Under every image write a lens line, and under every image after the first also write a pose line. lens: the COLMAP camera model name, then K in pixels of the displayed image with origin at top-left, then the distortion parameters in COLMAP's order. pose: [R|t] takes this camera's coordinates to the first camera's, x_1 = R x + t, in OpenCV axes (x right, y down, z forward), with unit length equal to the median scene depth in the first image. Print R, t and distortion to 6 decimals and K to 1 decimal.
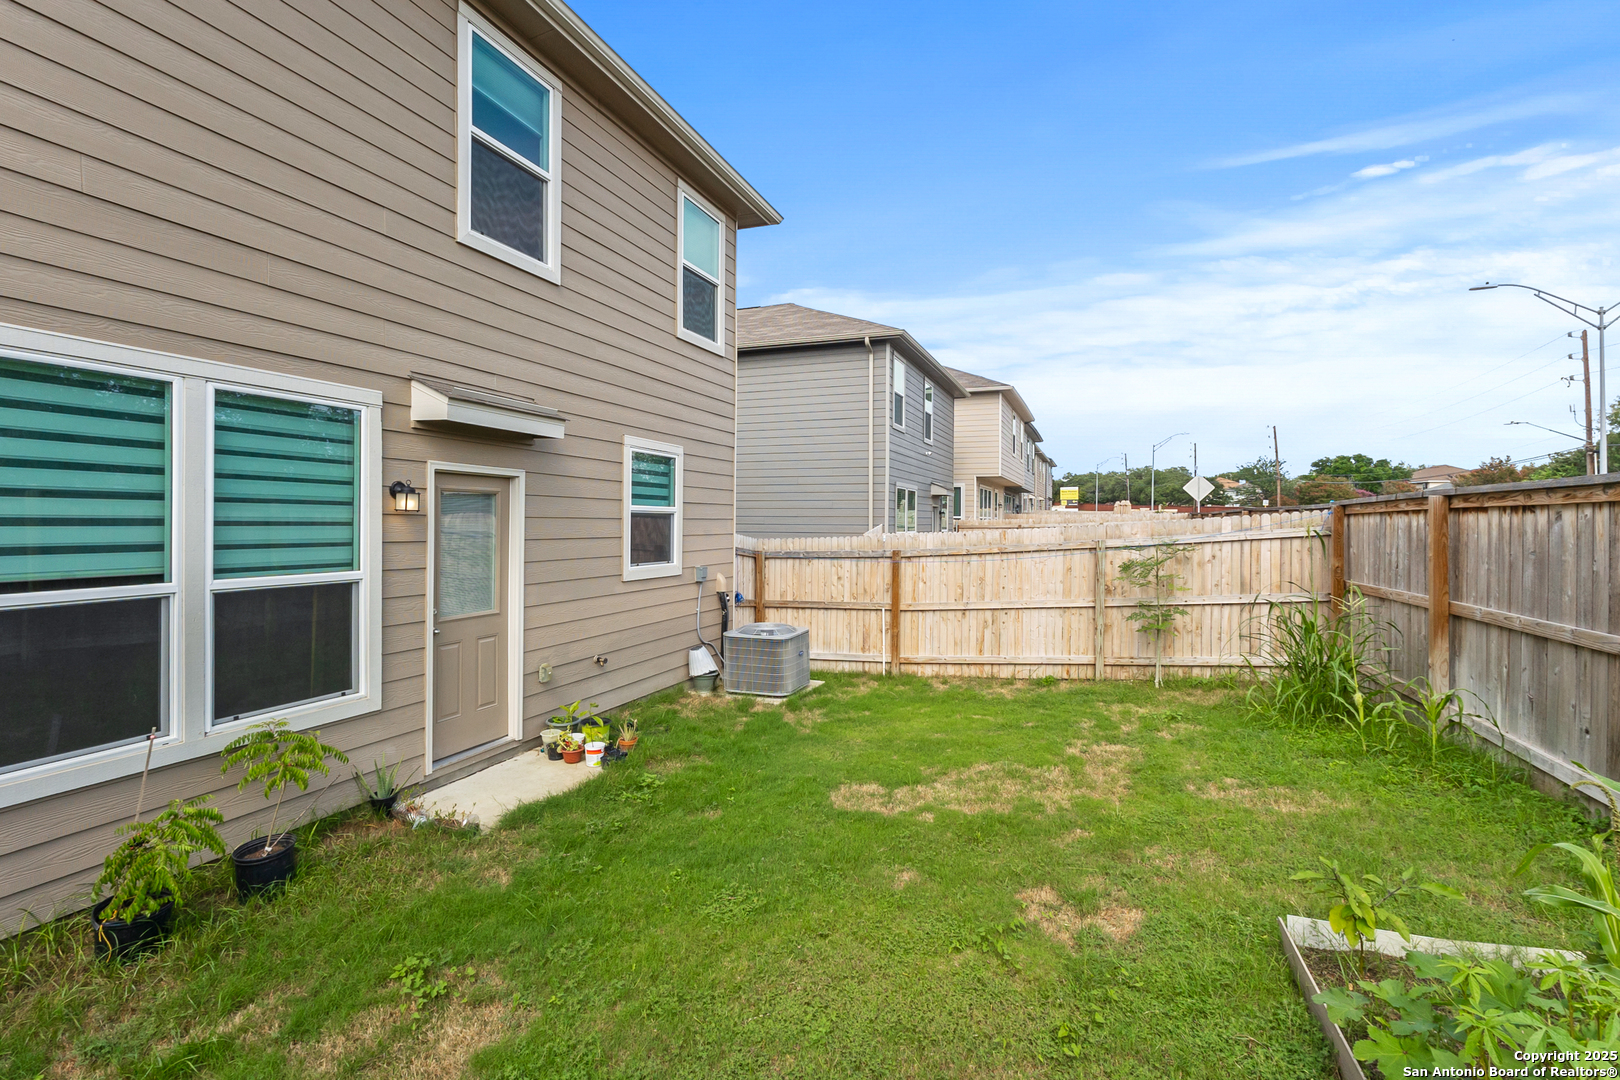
lens RADIAL K [[759.6, 0, 810.0], [0, 759.6, 540.0], [0, 0, 1]] dist [0.009782, 0.000122]
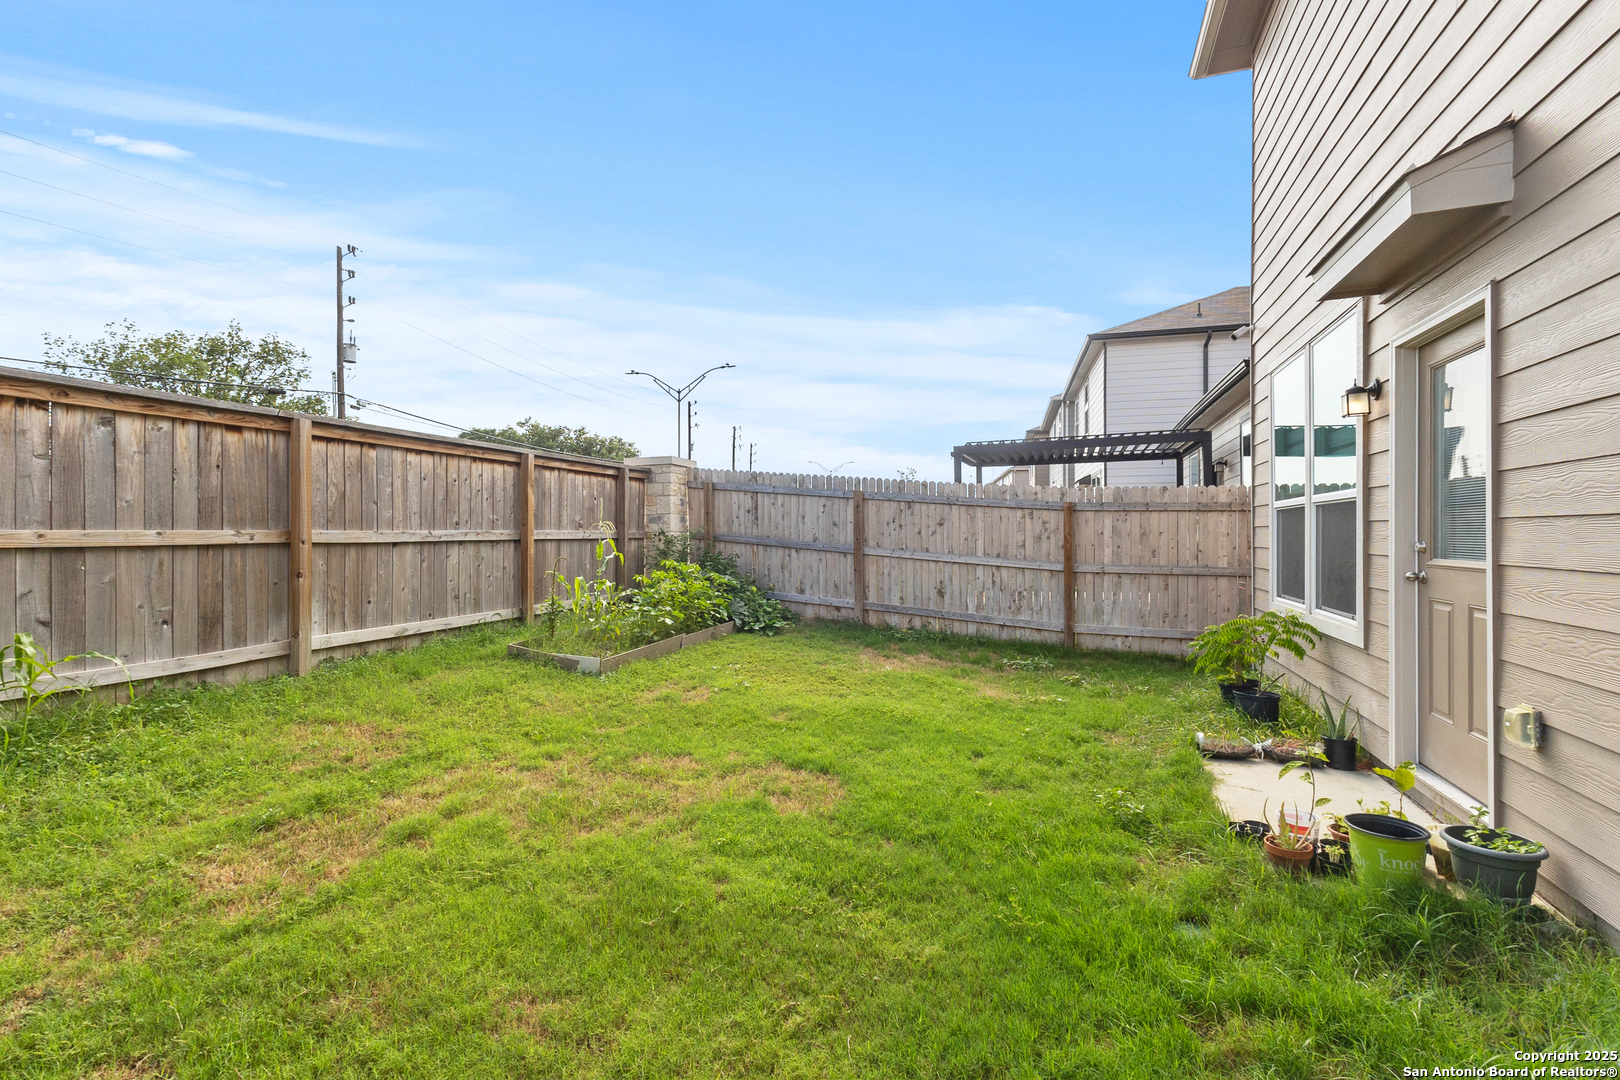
lens RADIAL K [[745.8, 0, 810.0], [0, 745.8, 540.0], [0, 0, 1]] dist [0.002122, 0.000158]
pose [[-0.999832, -0.001935, -0.018200, 0.061362], [-0.002437, 0.999616, 0.027611, 0.064520], [0.018140, 0.027651, -0.999453, 1.519370]]
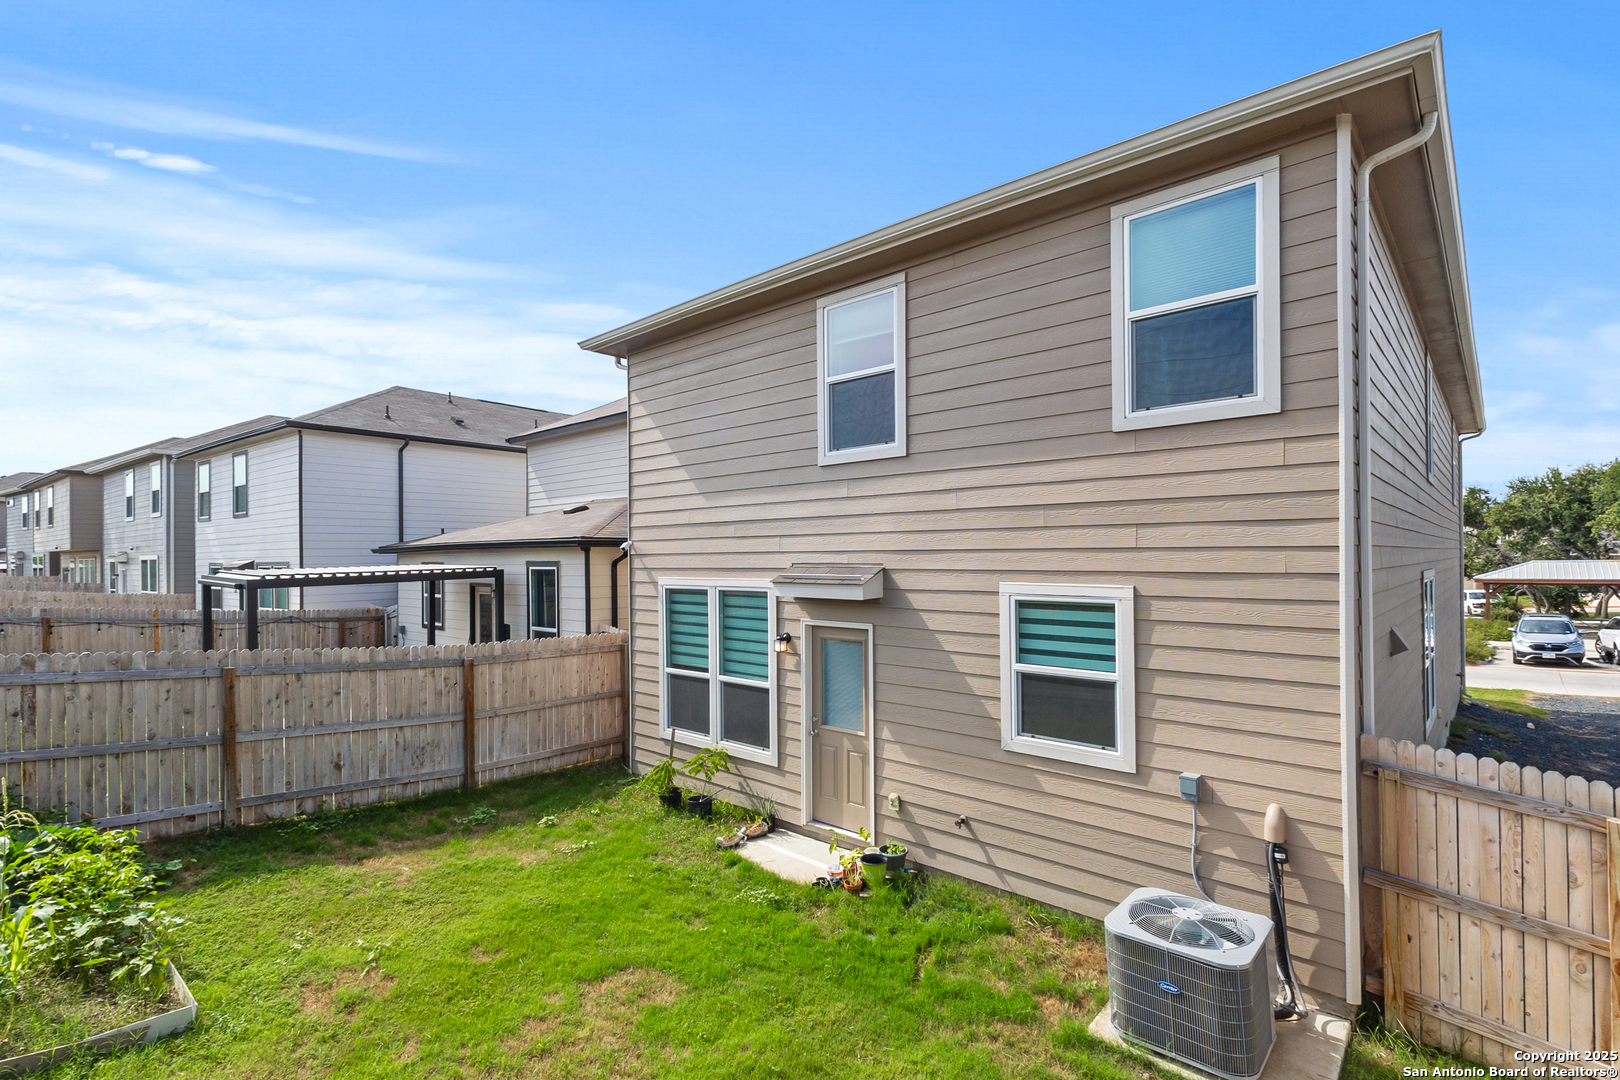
lens RADIAL K [[759.6, 0, 810.0], [0, 759.6, 540.0], [0, 0, 1]] dist [0.009782, 0.000122]
pose [[-0.357441, -0.014426, -0.933824, 0.817227], [-0.013513, 0.999856, -0.010274, -0.218086], [0.933838, 0.008946, -0.357585, 1.386375]]
